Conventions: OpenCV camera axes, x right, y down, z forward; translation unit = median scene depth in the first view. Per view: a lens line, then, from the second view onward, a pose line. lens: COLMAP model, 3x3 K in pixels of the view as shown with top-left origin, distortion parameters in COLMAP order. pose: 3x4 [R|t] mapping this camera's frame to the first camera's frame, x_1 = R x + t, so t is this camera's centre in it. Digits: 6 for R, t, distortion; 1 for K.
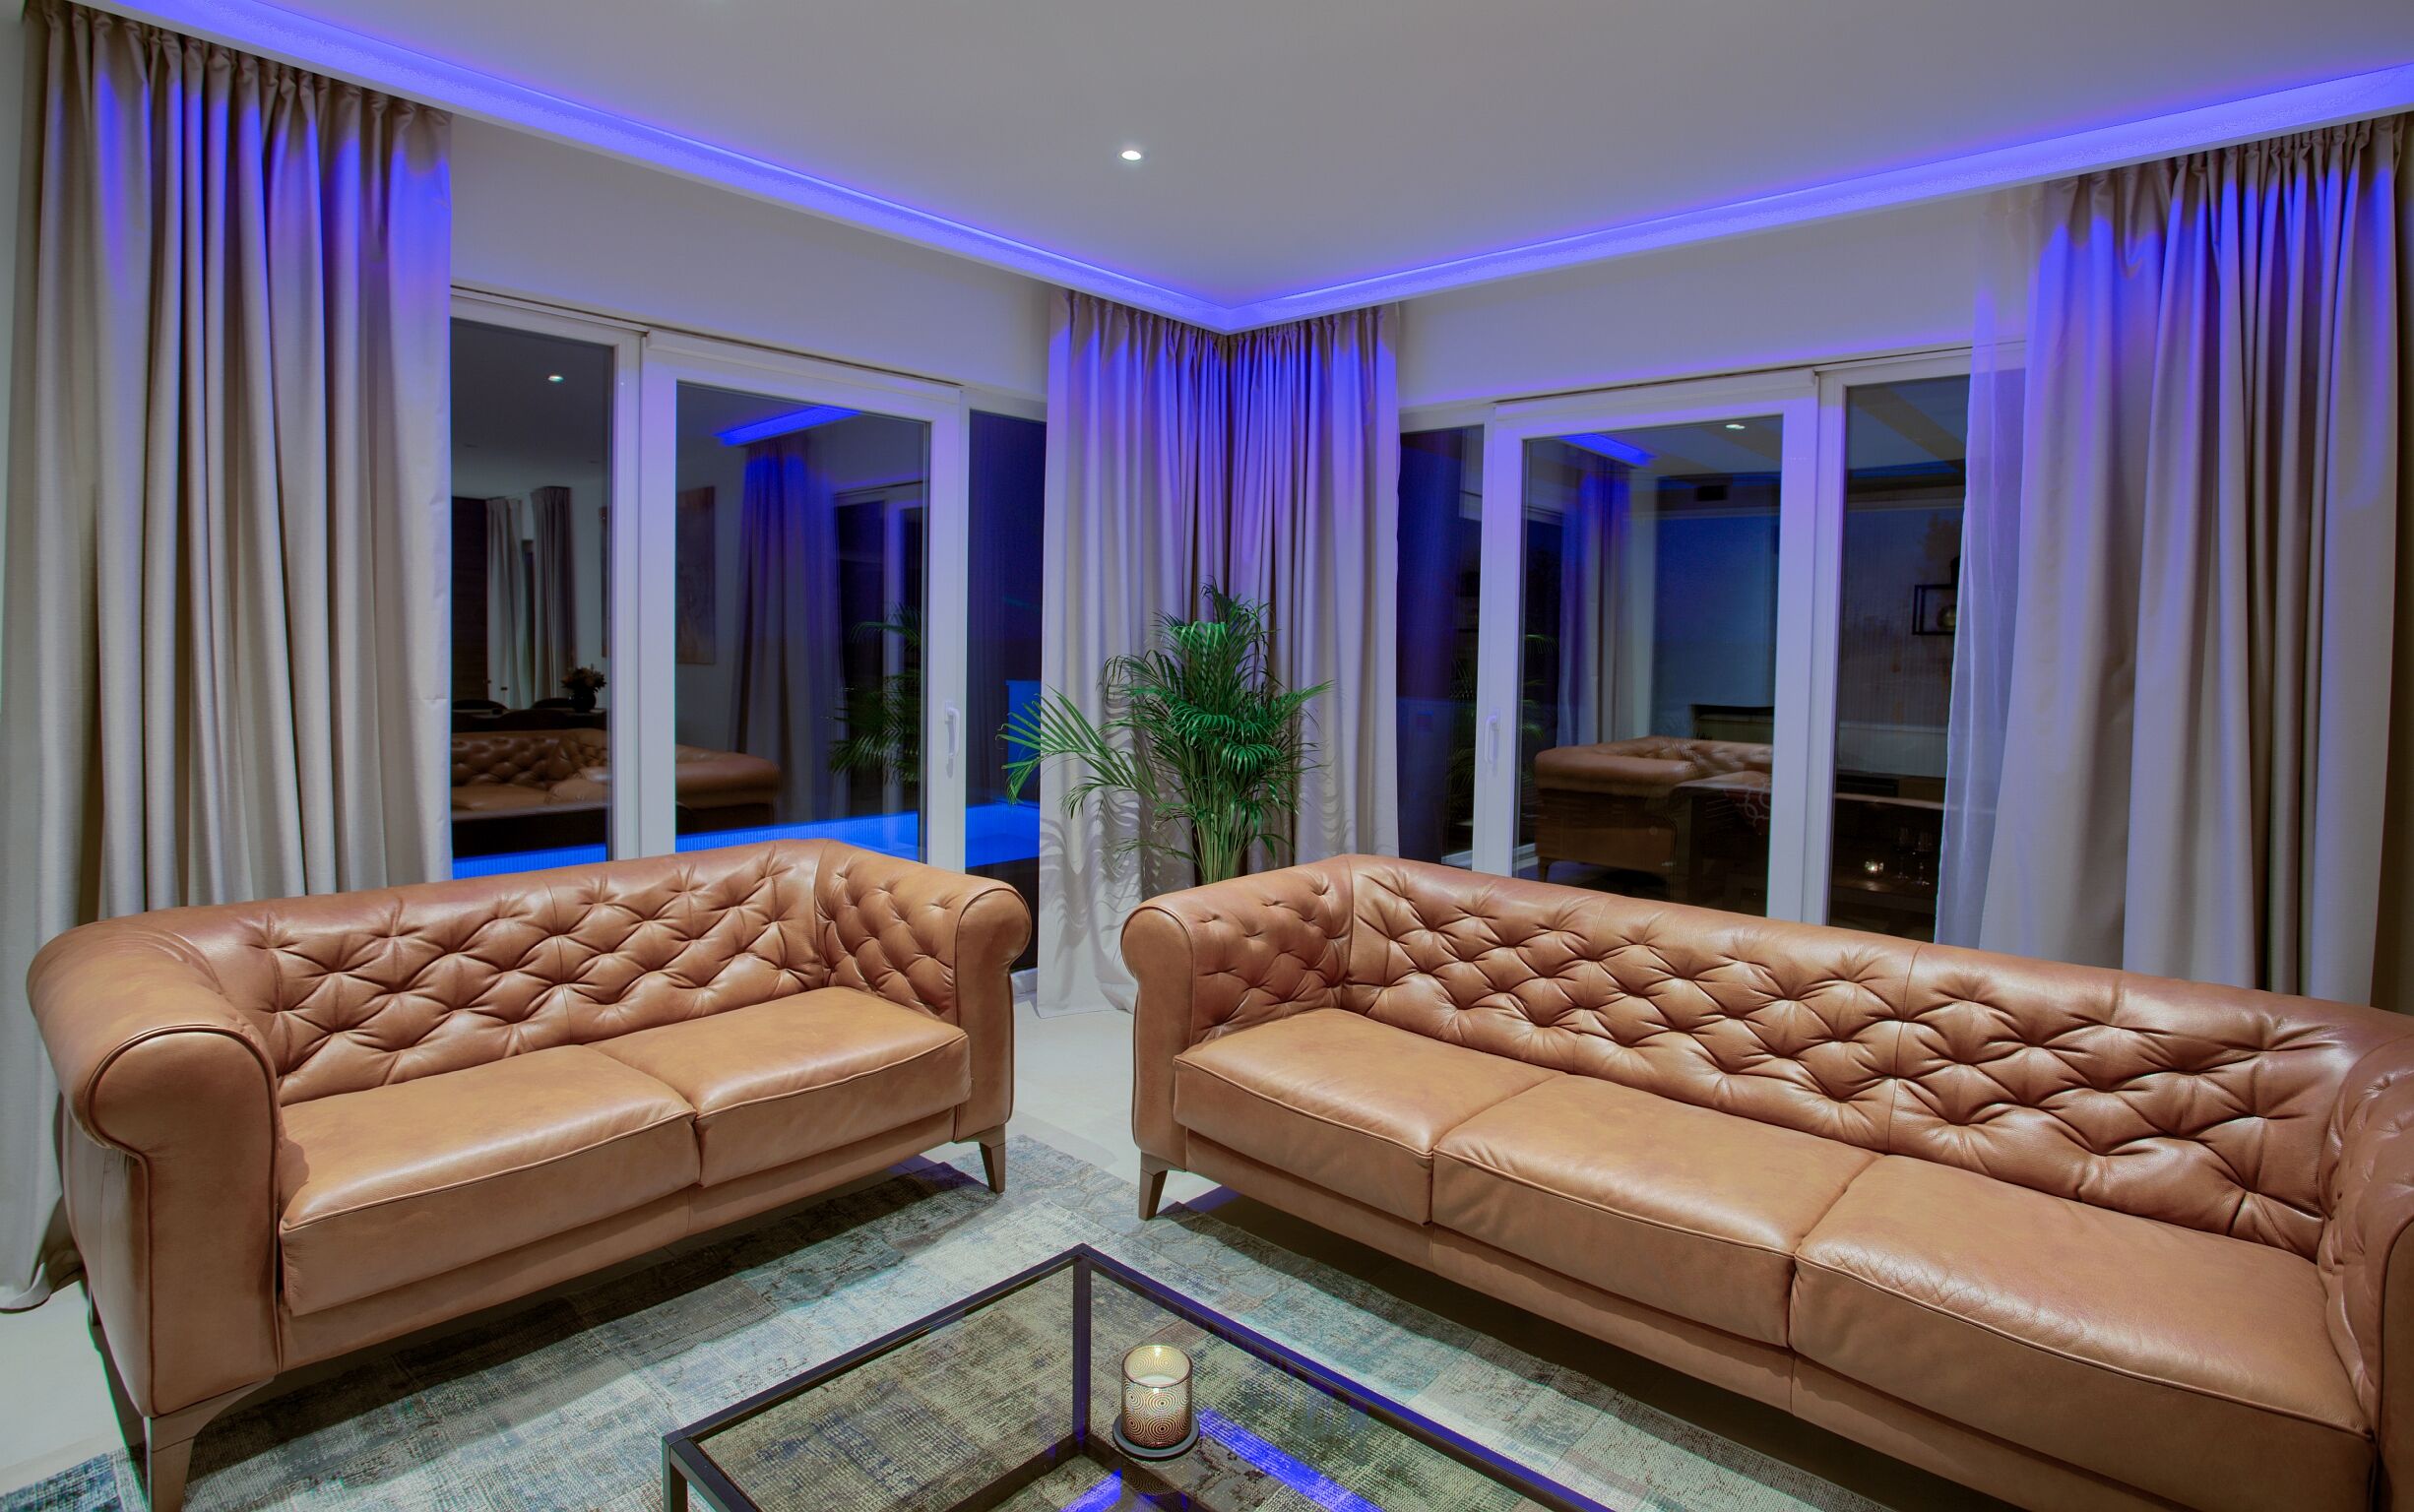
lens RADIAL K [[1250.4, 0, 1209.3], [0, 1250.4, 700.9], [0, 0, 1]] dist [-0.044655, 0.016111]
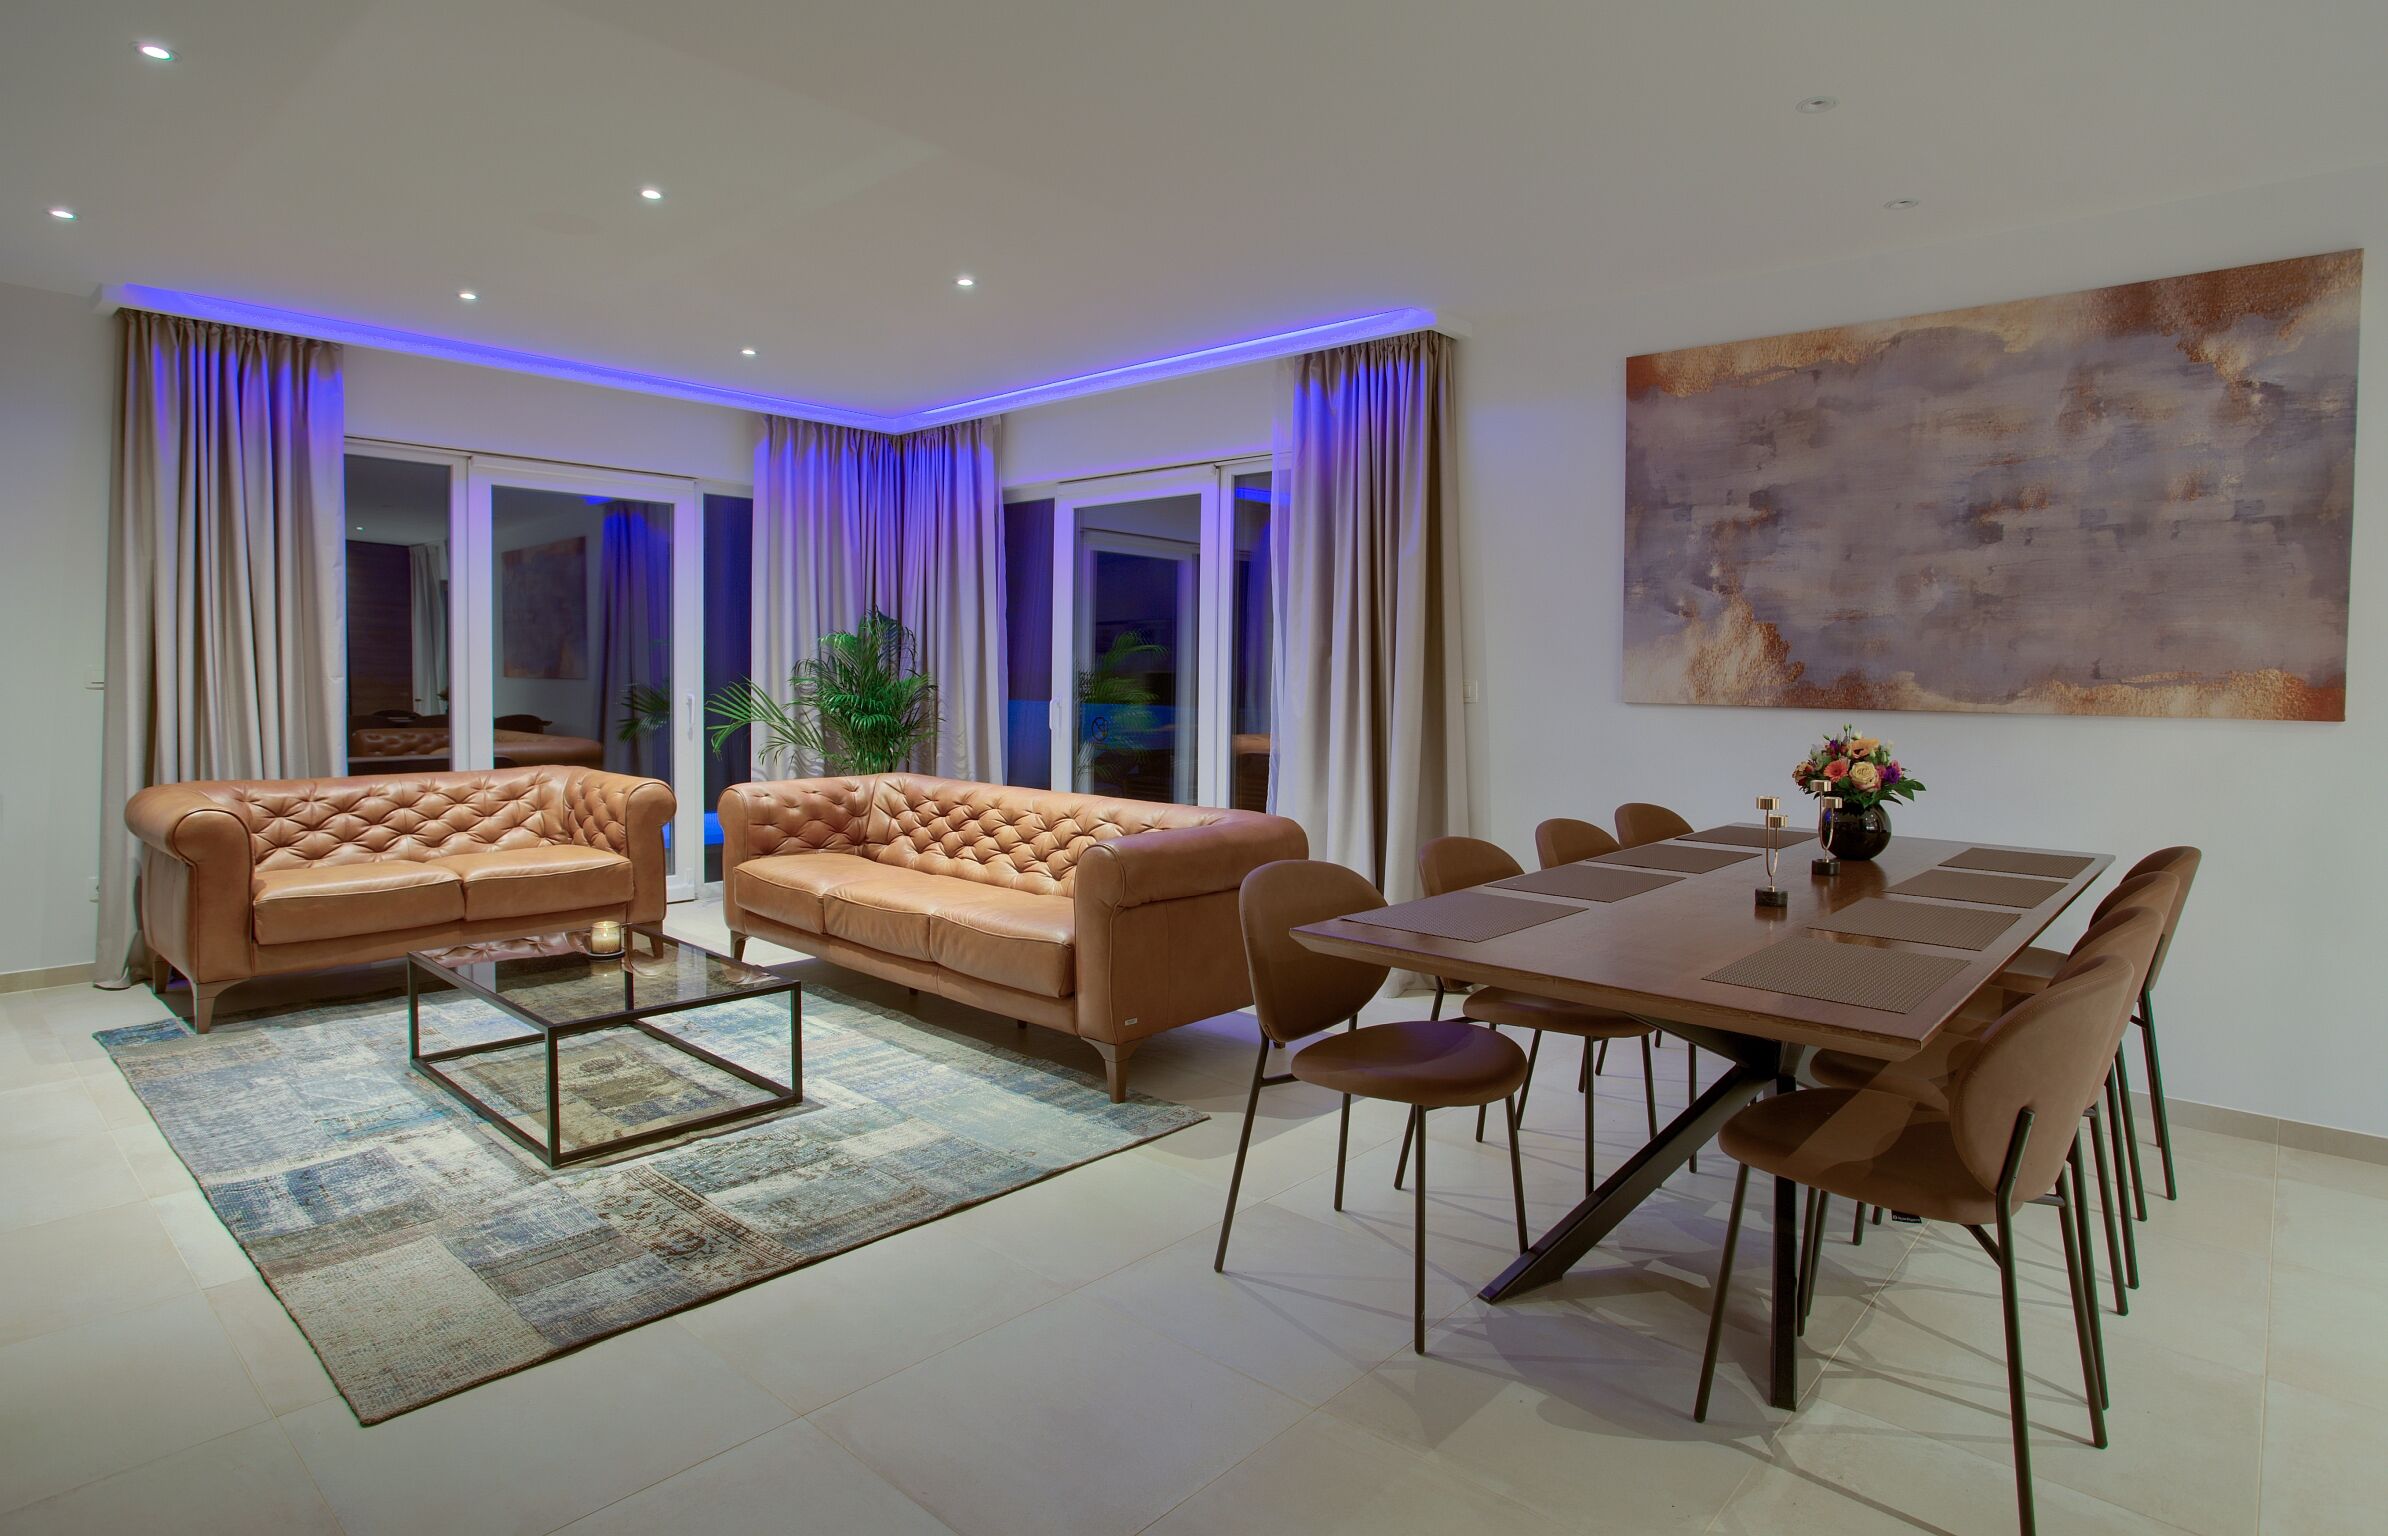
lens RADIAL K [[1292.6, 0, 1165.8], [0, 1292.6, 738.0], [0, 0, 1]] dist [-0.033012, 0.013506]
pose [[0.999750, -0.003451, -0.022097, 0.600001], [0.003532, 0.999987, 0.003662, 0.083796], [0.022084, -0.003739, 0.999749, -0.806023]]
